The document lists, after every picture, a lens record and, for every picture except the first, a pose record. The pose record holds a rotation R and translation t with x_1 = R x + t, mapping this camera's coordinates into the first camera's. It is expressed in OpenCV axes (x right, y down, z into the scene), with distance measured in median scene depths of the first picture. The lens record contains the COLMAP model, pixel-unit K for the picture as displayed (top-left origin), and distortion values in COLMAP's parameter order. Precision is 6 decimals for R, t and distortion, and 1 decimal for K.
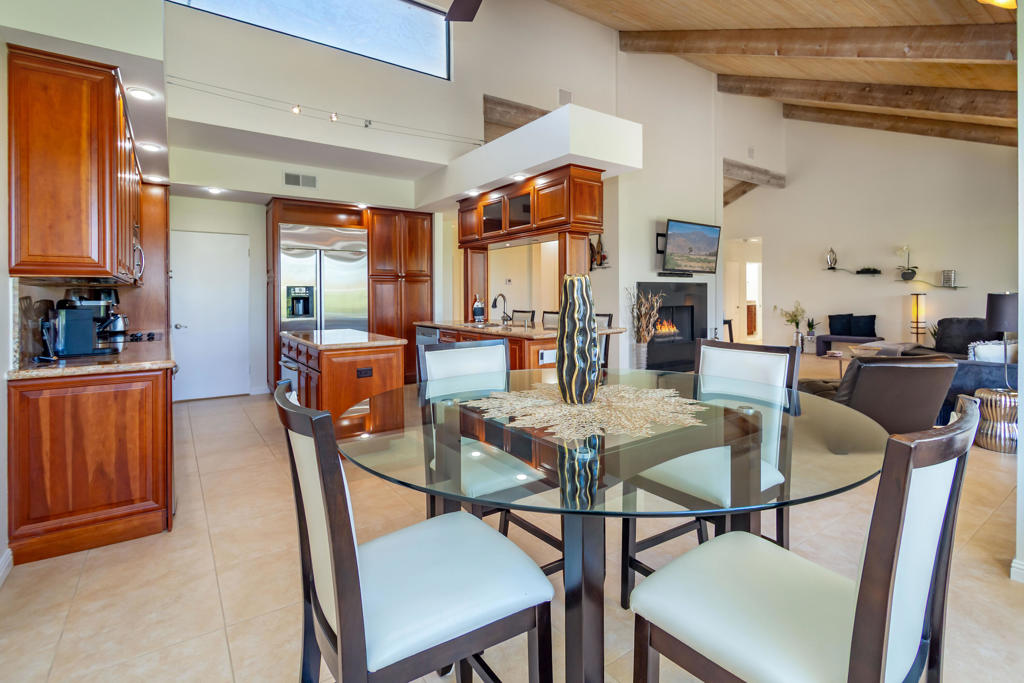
lens RADIAL K [[486.4, 0, 521.1], [0, 486.4, 299.6], [0, 0, 1]] dist [-0.010478, 0.000611]
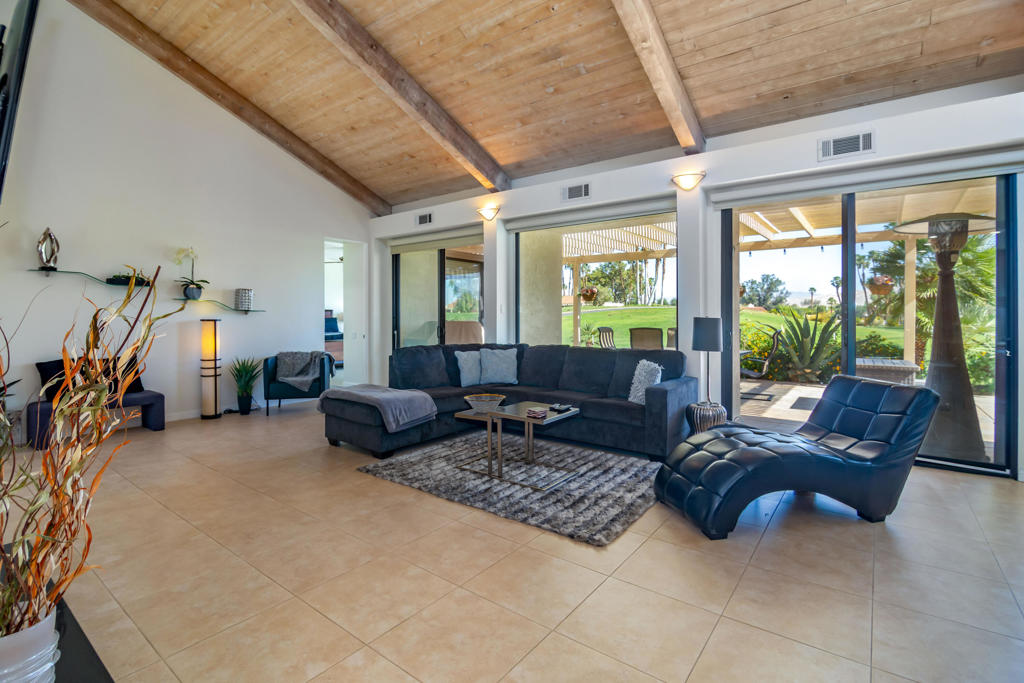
lens RADIAL K [[471.7, 0, 502.6], [0, 471.7, 320.3], [0, 0, 1]] dist [-0.000153, -0.003531]
pose [[-0.299735, -0.001371, 0.954021, 0.053599], [0.013636, 0.999891, 0.005721, -0.011179], [-0.953925, 0.014724, -0.299684, 1.002806]]
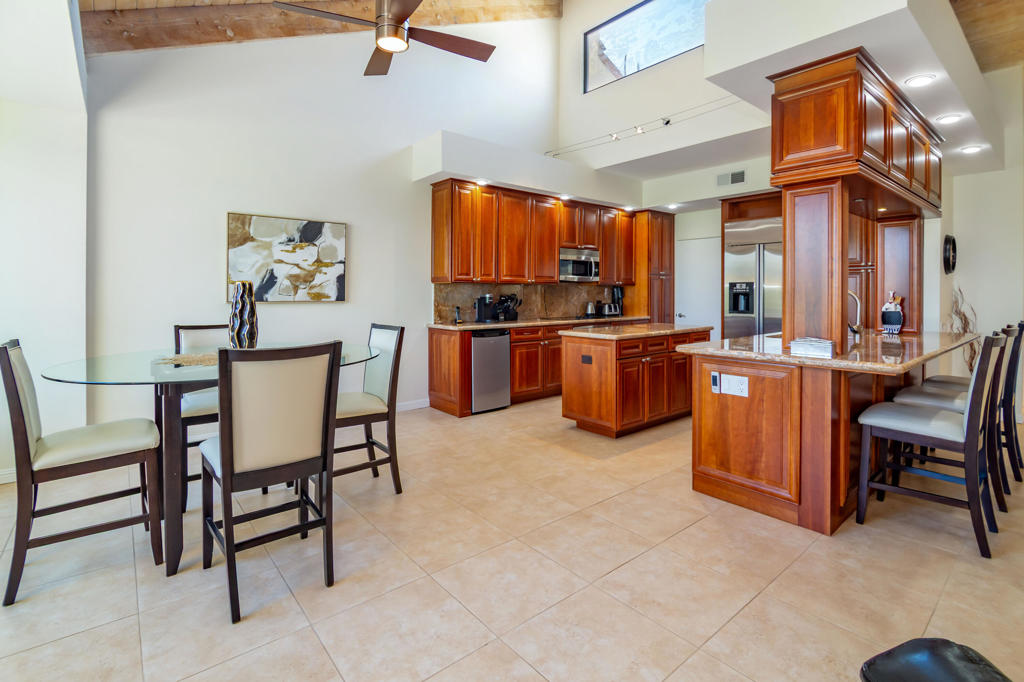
lens RADIAL K [[471.7, 0, 518.0], [0, 471.7, 287.4], [0, 0, 1]] dist [-0.000153, -0.003531]
pose [[0.104249, -0.004191, -0.994542, 0.428730], [-0.009989, 0.999936, -0.005261, -0.006808], [0.994501, 0.010483, 0.104201, 0.400290]]
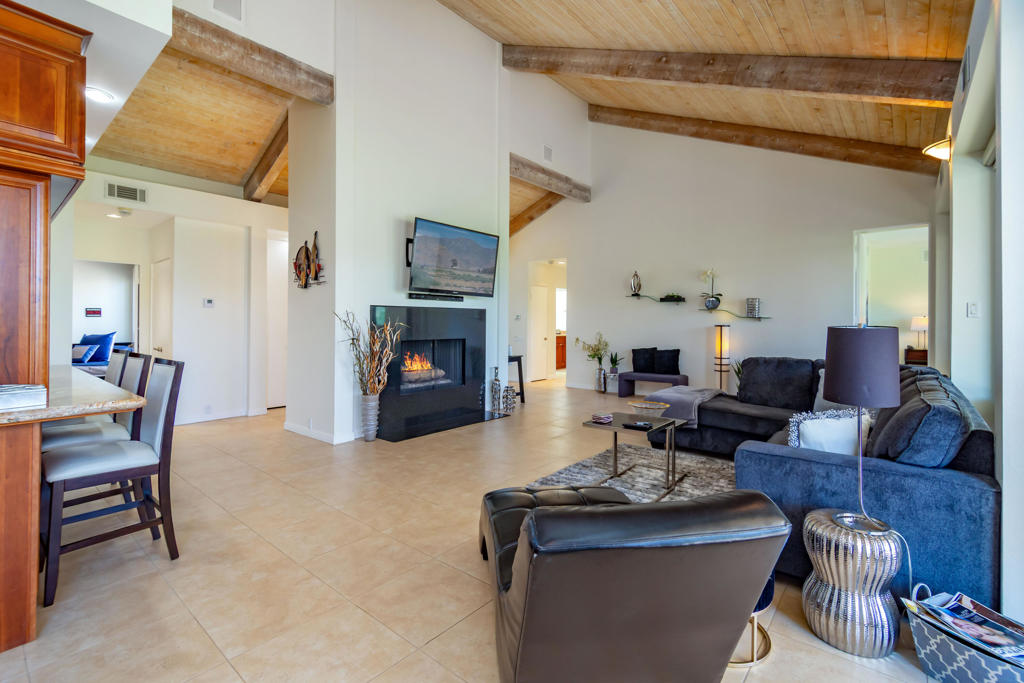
lens RADIAL K [[471.7, 0, 496.1], [0, 471.7, 324.2], [0, 0, 1]] dist [-0.000153, -0.003531]
pose [[0.973073, 0.008069, 0.230356, 0.297124], [-0.006221, 0.999942, -0.008749, -0.004858], [-0.230413, 0.007080, 0.973067, 0.345389]]
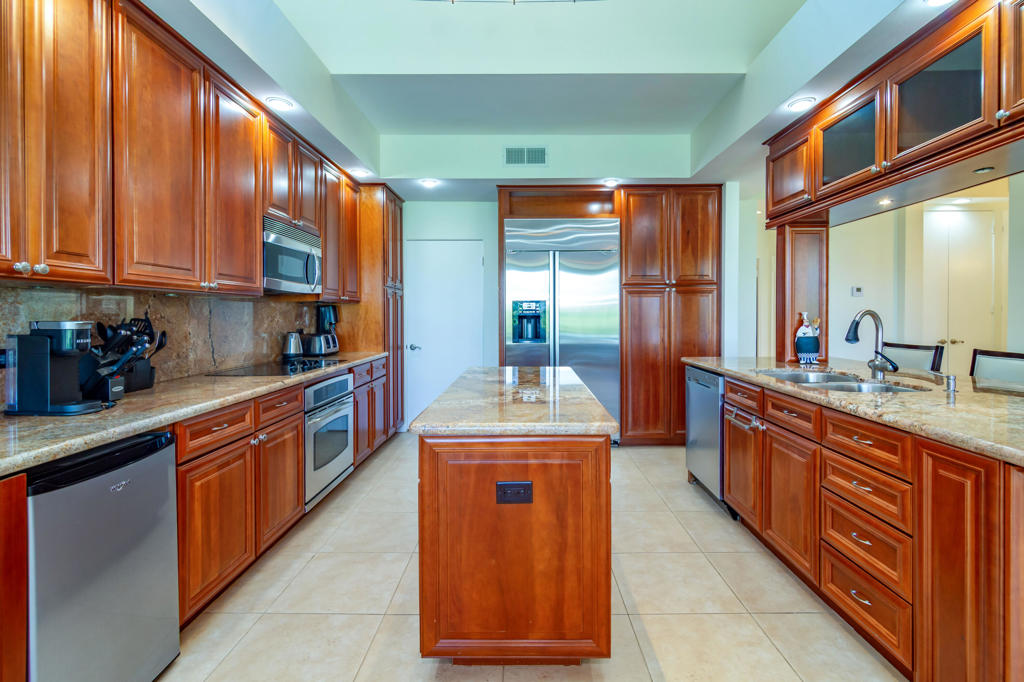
lens RADIAL K [[471.7, 0, 523.1], [0, 471.7, 321.8], [0, 0, 1]] dist [-0.000153, -0.003531]
pose [[0.817315, 0.013258, -0.576039, -0.040913], [-0.008272, 0.999902, 0.011277, -0.002959], [0.576132, -0.004452, 0.817344, 0.368227]]
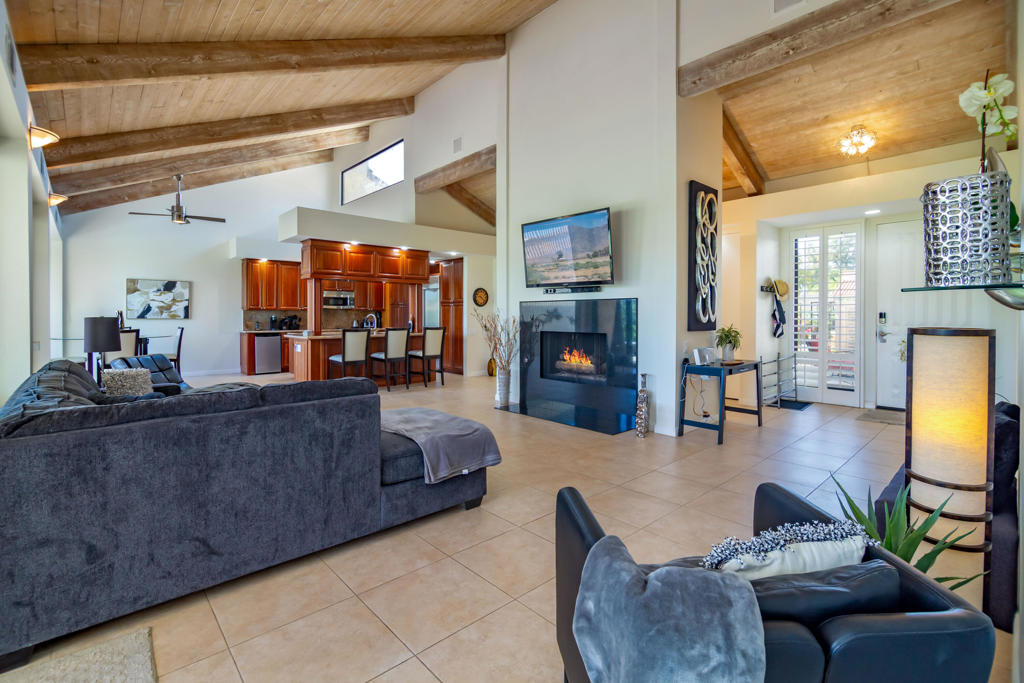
lens RADIAL K [[471.7, 0, 514.1], [0, 471.7, 314.4], [0, 0, 1]] dist [-0.000153, -0.003531]
pose [[0.127692, 0.004406, -0.991804, 1.264333], [-0.012475, 0.999918, 0.002836, -0.017424], [0.991735, 0.012010, 0.127737, 1.018316]]
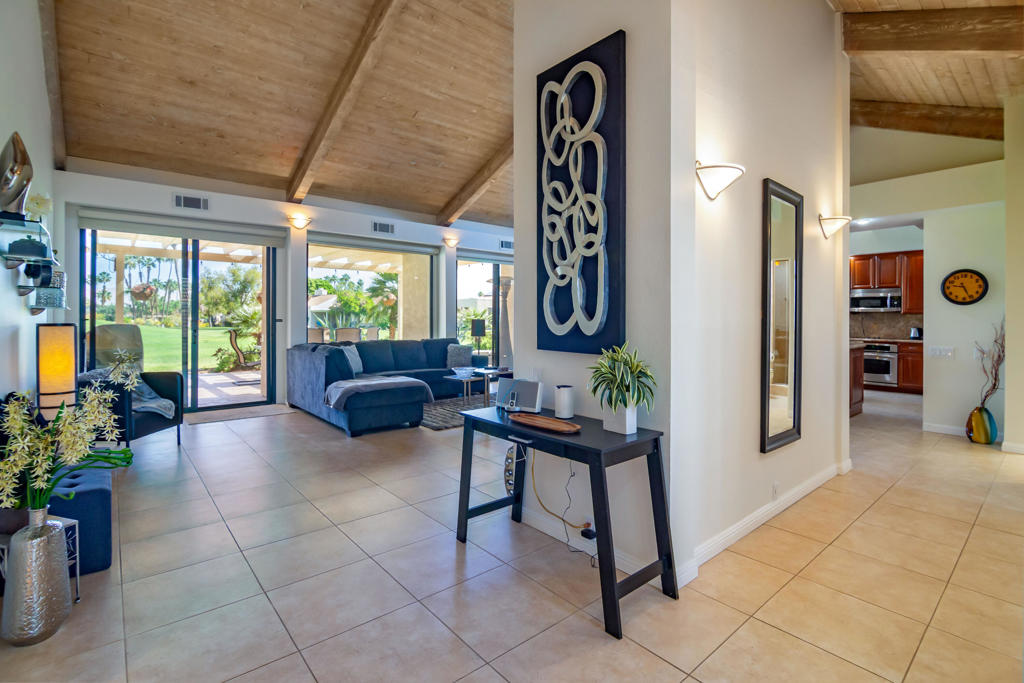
lens RADIAL K [[471.7, 0, 499.9], [0, 471.7, 320.5], [0, 0, 1]] dist [-0.000153, -0.003531]
pose [[-0.996575, 0.005156, -0.082529, 0.629466], [0.003676, 0.999830, 0.018080, -0.026176], [0.082608, 0.017715, -0.996425, 1.806612]]
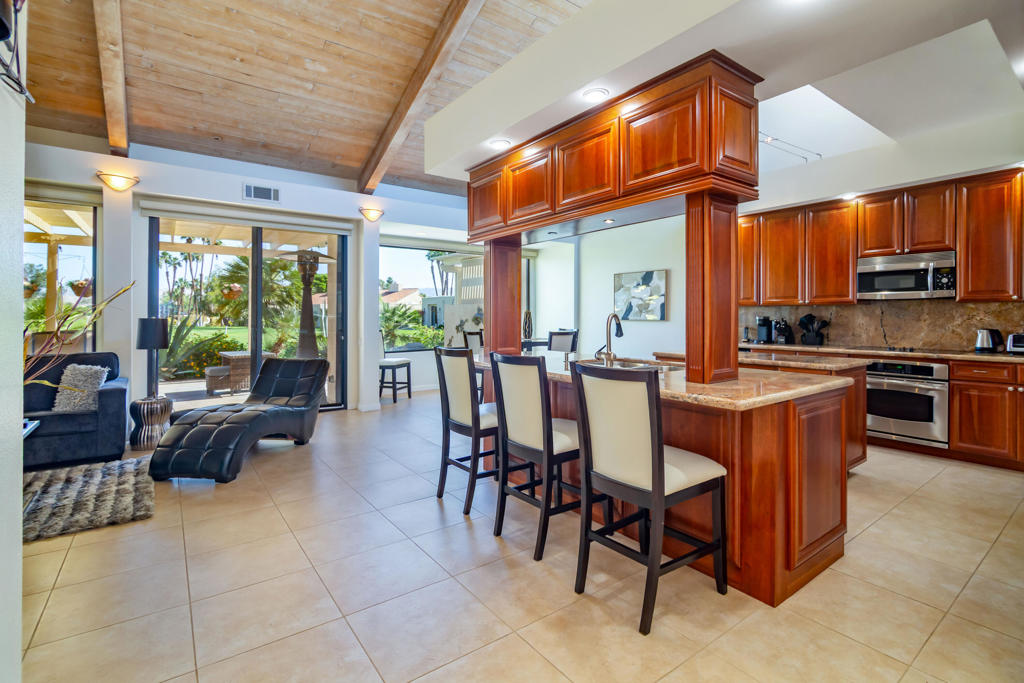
lens RADIAL K [[471.7, 0, 519.9], [0, 471.7, 316.5], [0, 0, 1]] dist [-0.000153, -0.003531]
pose [[-0.999668, 0.009234, -0.024055, 0.062863], [0.008965, 0.999896, 0.011287, -0.011328], [0.024157, 0.011068, -0.999647, 1.263643]]
